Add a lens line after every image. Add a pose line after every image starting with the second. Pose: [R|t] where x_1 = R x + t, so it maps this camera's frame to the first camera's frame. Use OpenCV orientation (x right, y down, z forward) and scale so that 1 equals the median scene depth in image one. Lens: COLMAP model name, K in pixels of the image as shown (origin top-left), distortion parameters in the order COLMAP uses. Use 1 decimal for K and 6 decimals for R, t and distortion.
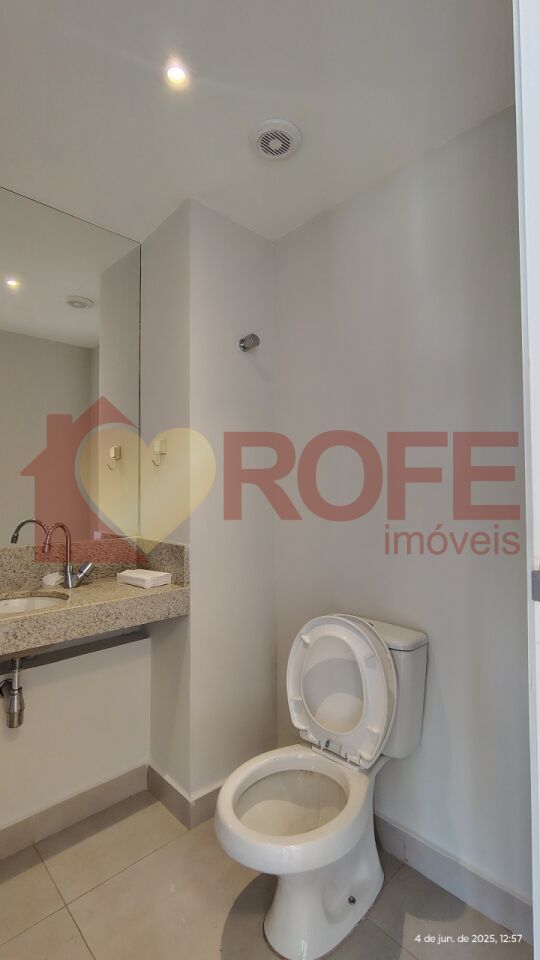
lens RADIAL K [[453.3, 0, 270.0], [0, 453.3, 480.0], [0, 0, 1]] dist [-0.004625, 0.009059]
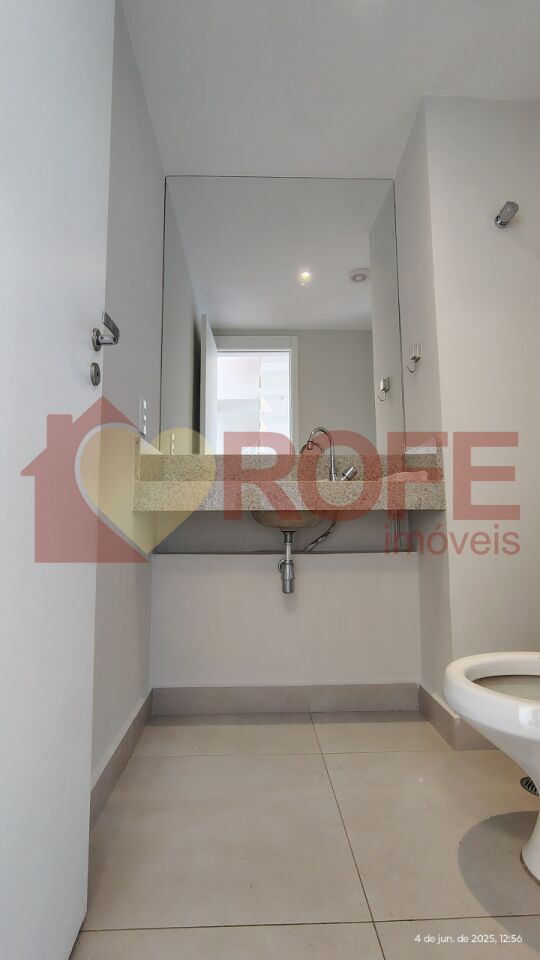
lens RADIAL K [[453.3, 0, 270.0], [0, 453.3, 480.0], [0, 0, 1]] dist [-0.004625, 0.009059]
pose [[0.744535, -0.077392, -0.663082, 0.168564], [0.016250, 0.995064, -0.097893, 0.312274], [0.667385, 0.062110, 0.742118, 0.072471]]
